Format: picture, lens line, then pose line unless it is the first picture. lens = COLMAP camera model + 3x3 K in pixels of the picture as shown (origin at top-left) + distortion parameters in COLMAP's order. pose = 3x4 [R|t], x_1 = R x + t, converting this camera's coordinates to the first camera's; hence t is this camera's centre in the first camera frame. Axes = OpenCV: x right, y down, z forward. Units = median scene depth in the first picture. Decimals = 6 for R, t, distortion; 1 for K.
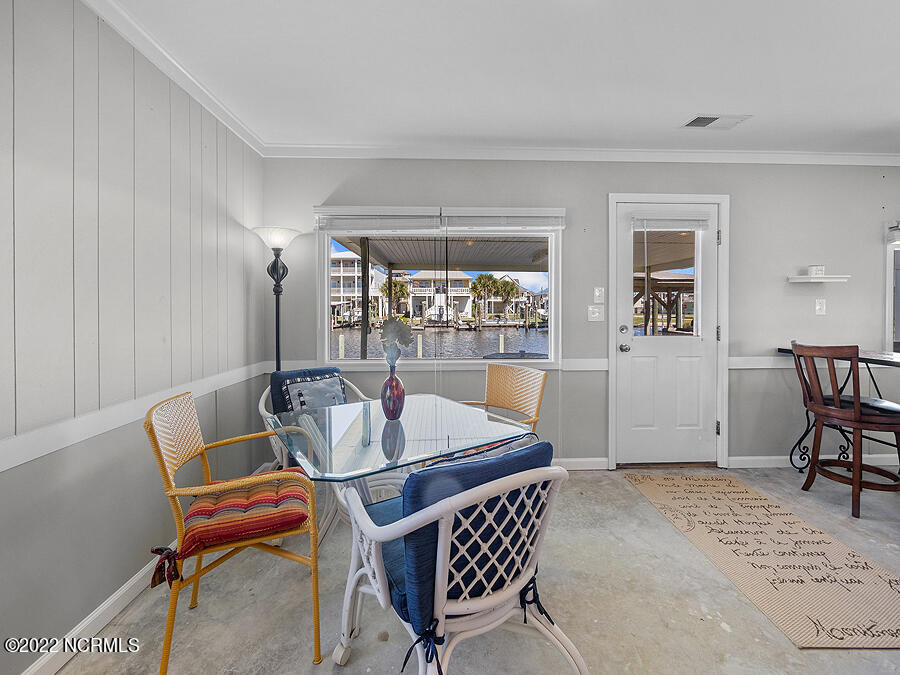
lens RADIAL K [[380.7, 0, 454.6], [0, 380.7, 315.3], [0, 0, 1]] dist [-0.004697, -0.000394]
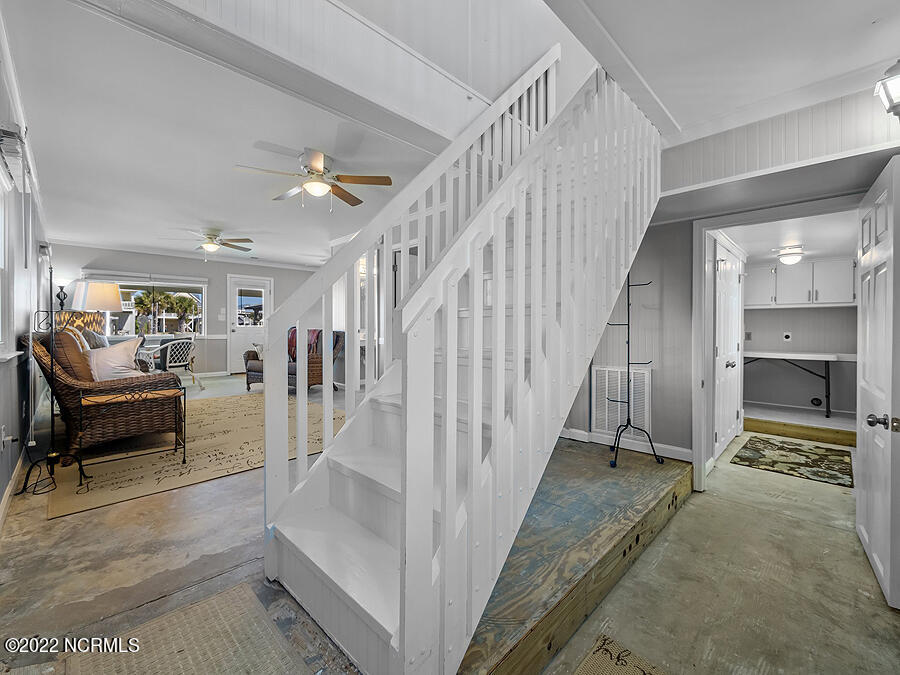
lens RADIAL K [[380.7, 0, 443.8], [0, 380.7, 328.2], [0, 0, 1]] dist [-0.004697, -0.000394]
pose [[0.740433, 0.001089, 0.672129, -0.270661], [0.010620, 0.999855, -0.013319, 0.120343], [-0.672046, 0.017000, 0.740314, -2.039498]]
